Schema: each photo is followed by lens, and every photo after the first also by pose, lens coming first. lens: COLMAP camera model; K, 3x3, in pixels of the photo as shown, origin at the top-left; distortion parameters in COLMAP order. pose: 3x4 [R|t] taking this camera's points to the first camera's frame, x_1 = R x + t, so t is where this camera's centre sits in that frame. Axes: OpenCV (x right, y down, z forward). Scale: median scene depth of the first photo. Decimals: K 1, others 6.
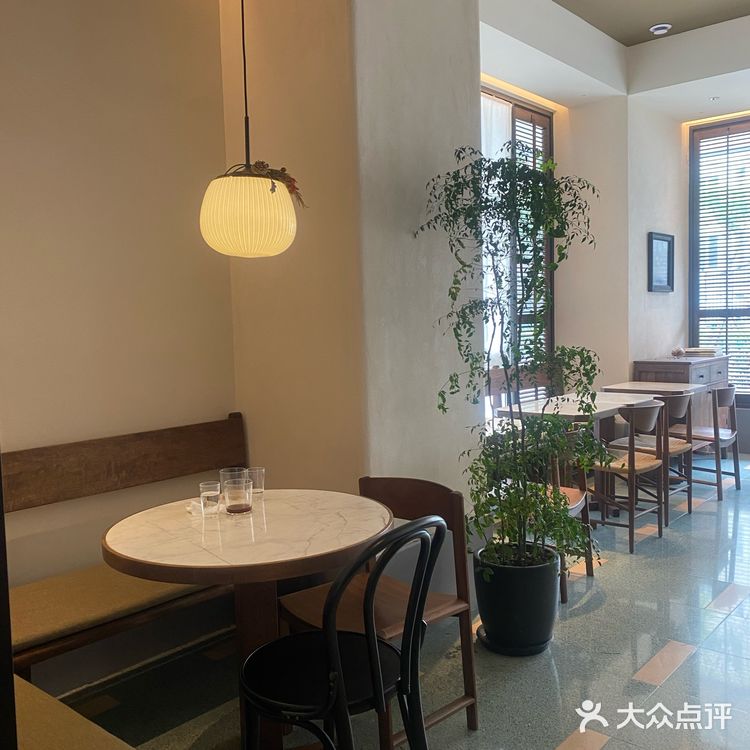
lens RADIAL K [[749.3, 0, 375.0], [0, 749.3, 375.0], [0, 0, 1]] dist [0.100270, -0.218153]
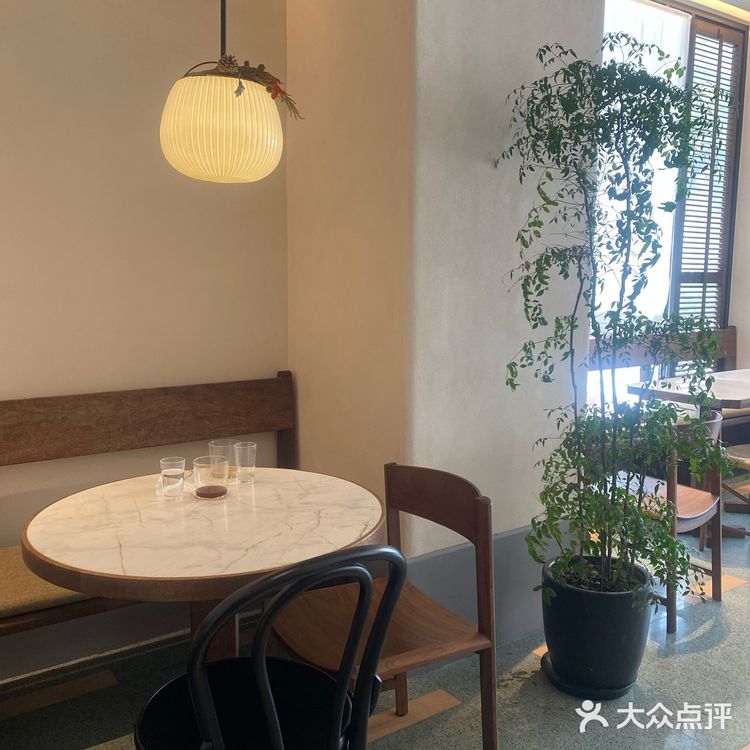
lens RADIAL K [[786.7, 0, 347.5], [0, 786.7, 375.2], [0, 0, 1]] dist [0.010686, 0.005016]
pose [[0.970981, 0.067081, -0.229556, 0.117999], [-0.053092, 0.996367, 0.066588, -0.012080], [0.233189, -0.052468, 0.971015, 0.156435]]
